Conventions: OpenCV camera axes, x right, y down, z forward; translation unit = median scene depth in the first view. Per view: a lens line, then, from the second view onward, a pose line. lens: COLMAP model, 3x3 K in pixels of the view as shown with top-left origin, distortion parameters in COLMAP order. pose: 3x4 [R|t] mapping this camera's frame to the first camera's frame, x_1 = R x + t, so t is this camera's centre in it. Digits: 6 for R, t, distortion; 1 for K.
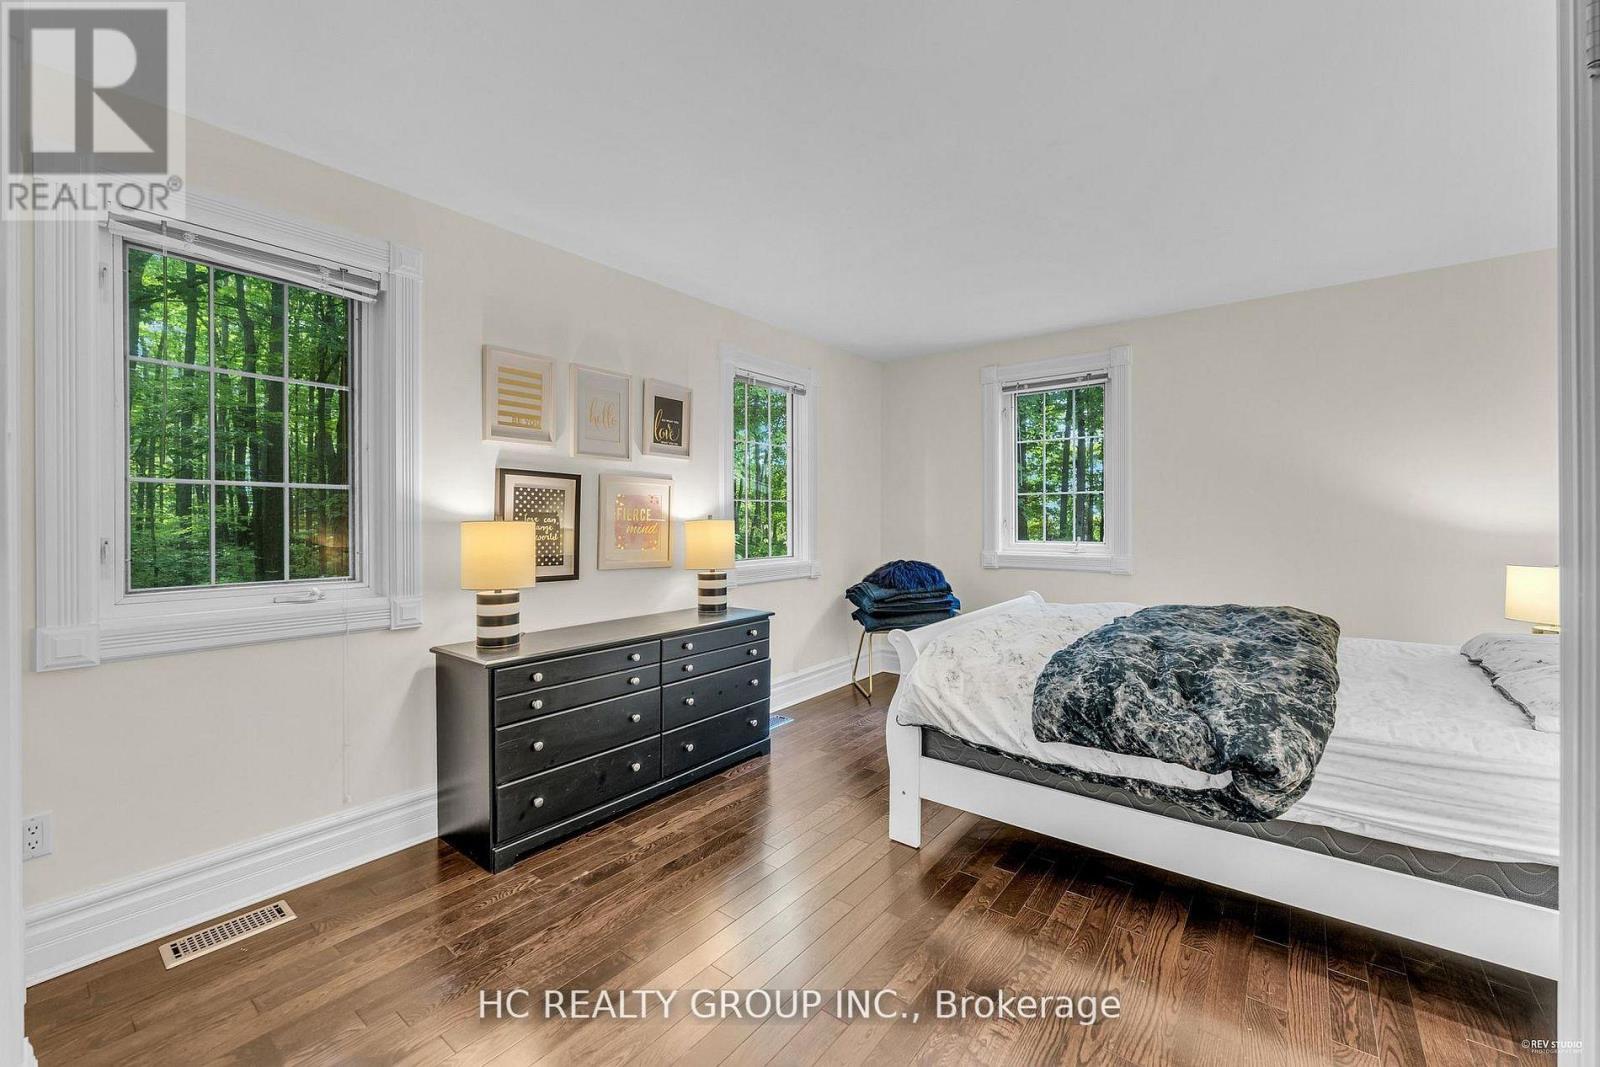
lens RADIAL K [[638.0, 0, 798.2], [0, 638.0, 525.4], [0, 0, 1]] dist [0.000267, -0.000497]
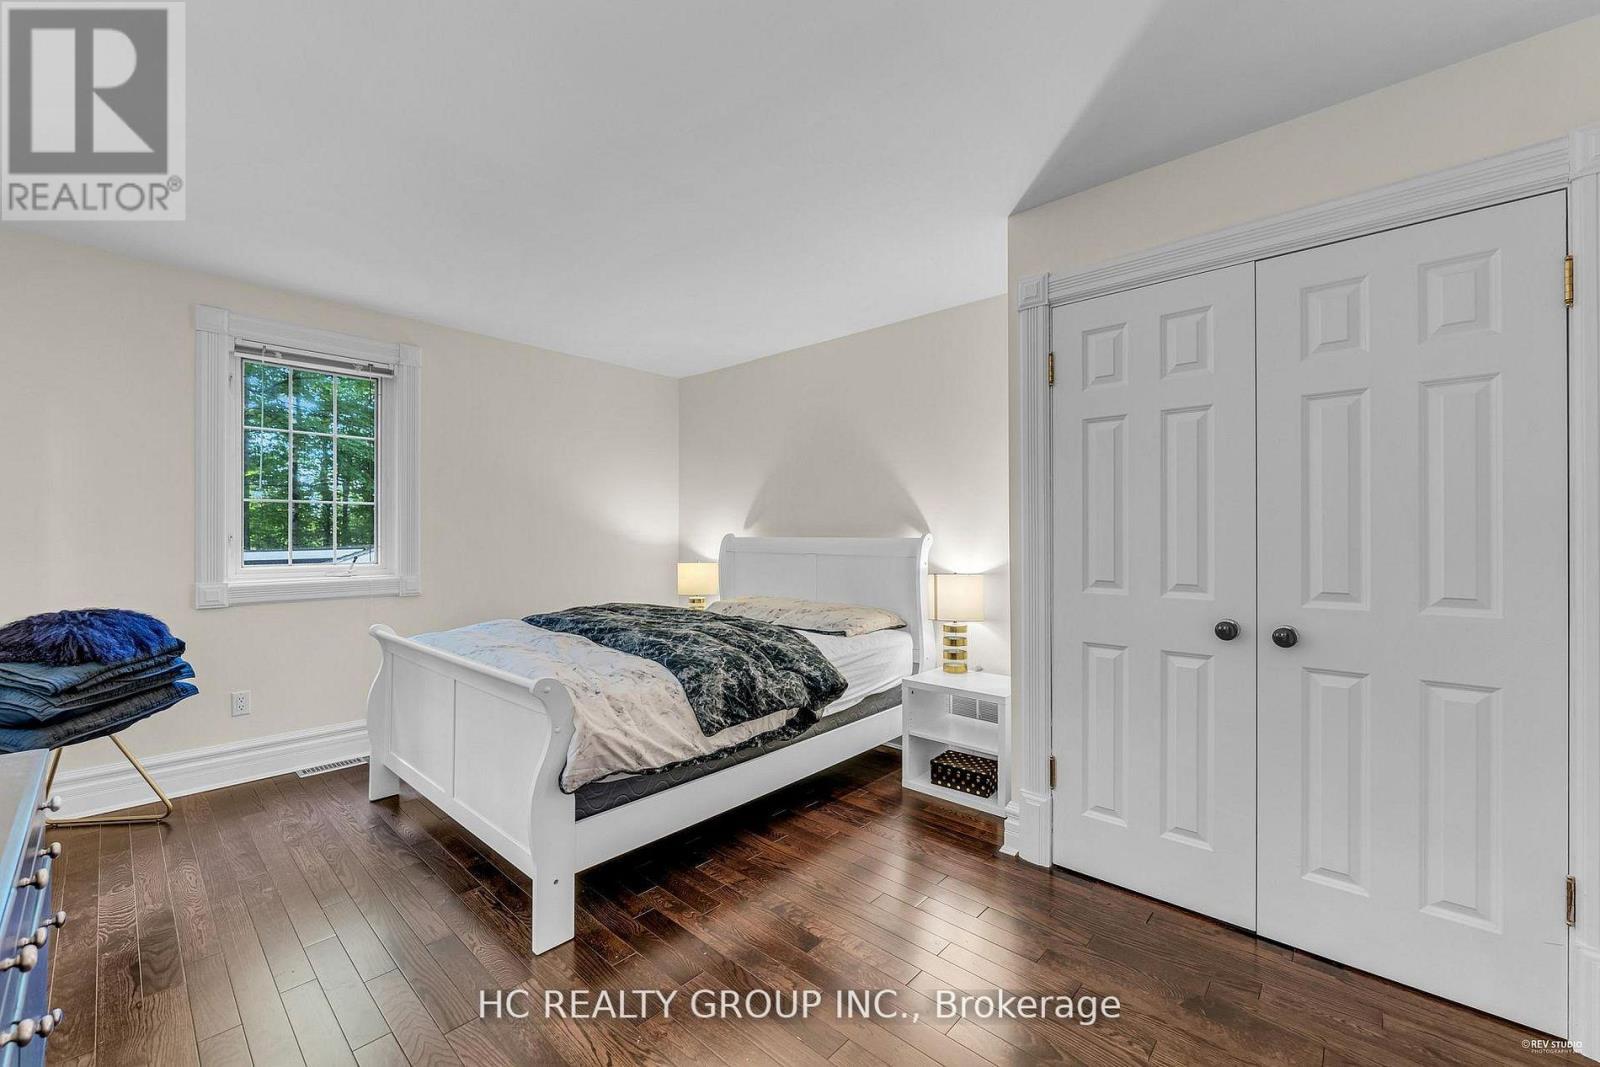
lens RADIAL K [[638.0, 0, 796.1], [0, 638.0, 532.0], [0, 0, 1]] dist [0.000267, -0.000497]
pose [[0.084446, 0.005803, 0.996411, -0.687546], [0.009199, 0.999936, -0.006603, -0.005948], [-0.996386, 0.009724, 0.084388, 0.730481]]
